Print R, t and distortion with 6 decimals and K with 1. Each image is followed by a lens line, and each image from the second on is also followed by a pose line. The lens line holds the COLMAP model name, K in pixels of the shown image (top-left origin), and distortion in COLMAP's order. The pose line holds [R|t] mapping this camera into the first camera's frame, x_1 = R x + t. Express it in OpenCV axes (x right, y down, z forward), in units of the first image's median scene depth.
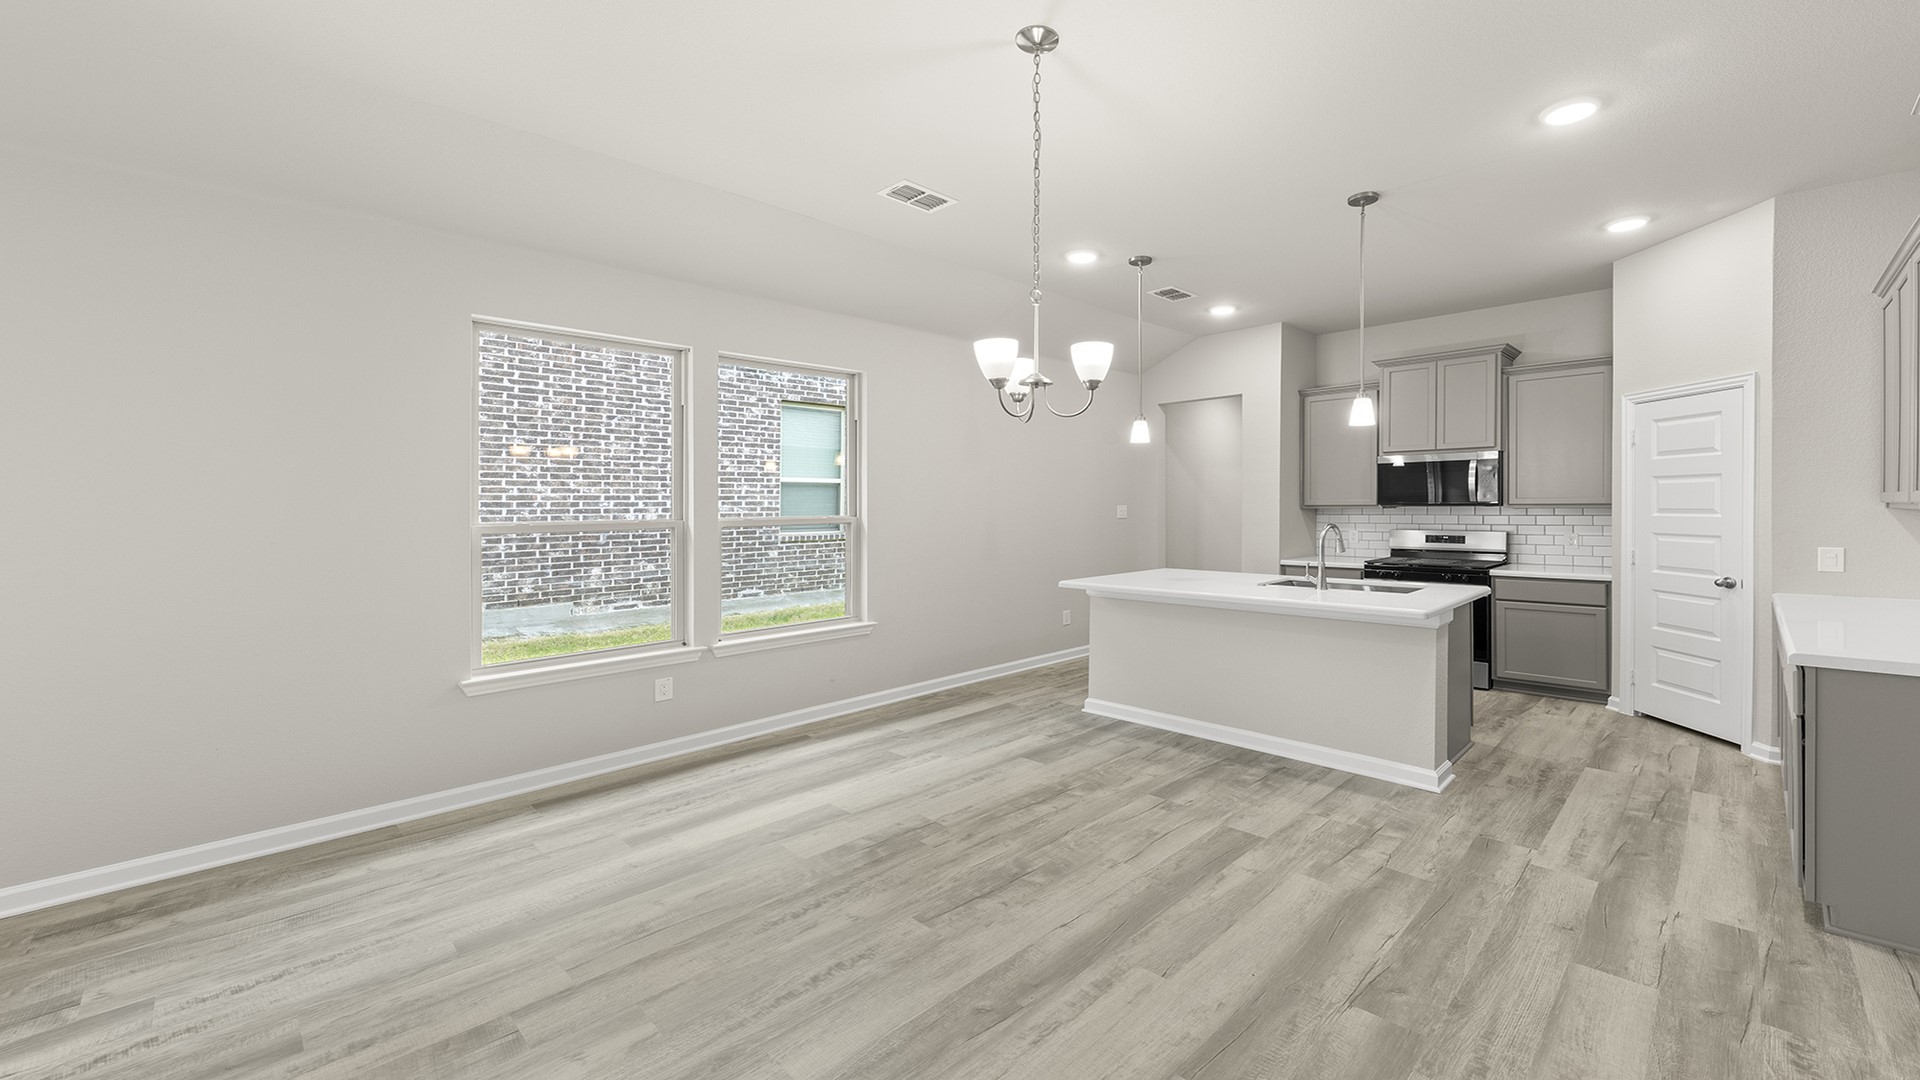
lens RADIAL K [[762.9, 0, 1020.9], [0, 762.9, 506.8], [0, 0, 1]] dist [0.001424, -0.000542]
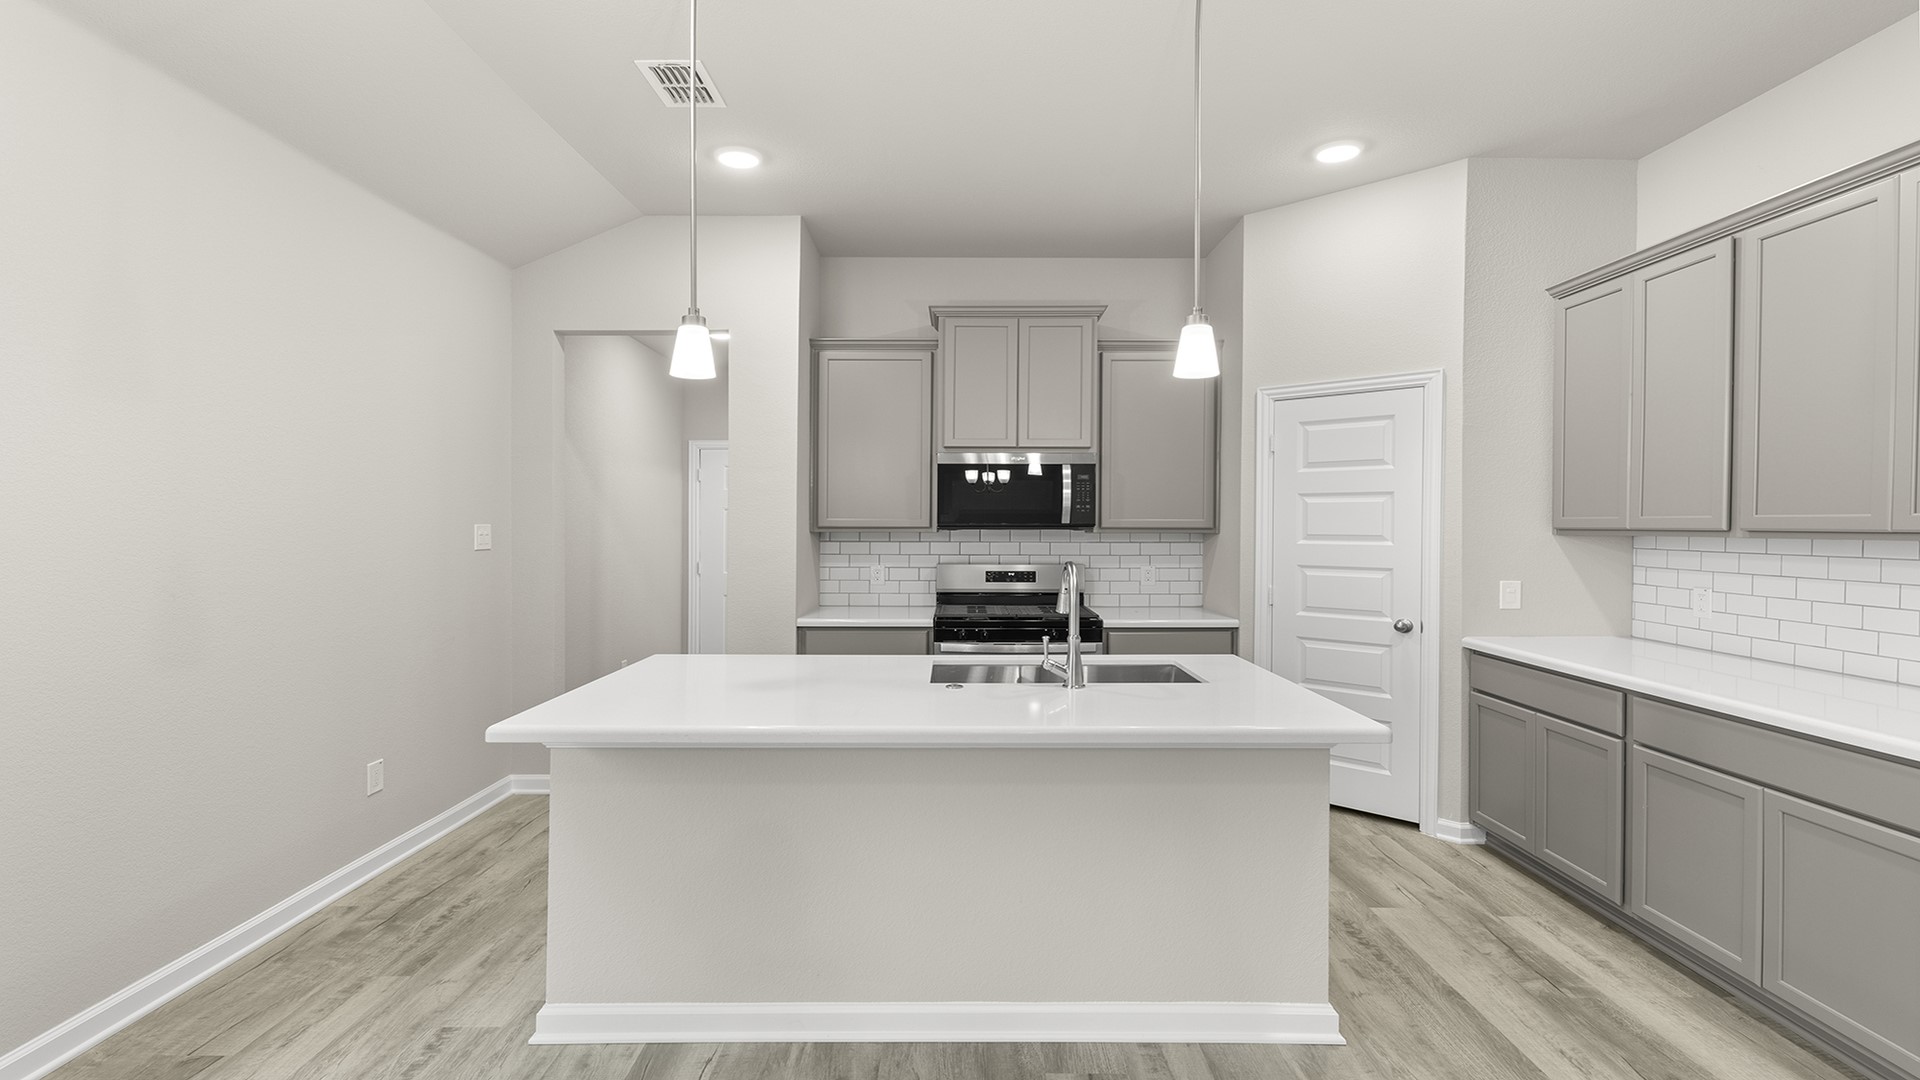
lens RADIAL K [[948.4, 0, 960.0], [0, 948.4, 540.0], [0, 0, 1]] dist [0.001644, 0.000074]
pose [[0.727795, -0.000757, 0.685795, -0.109585], [-0.006999, 0.999939, 0.008530, 0.002191], [-0.685759, -0.011008, 0.727745, 0.575696]]
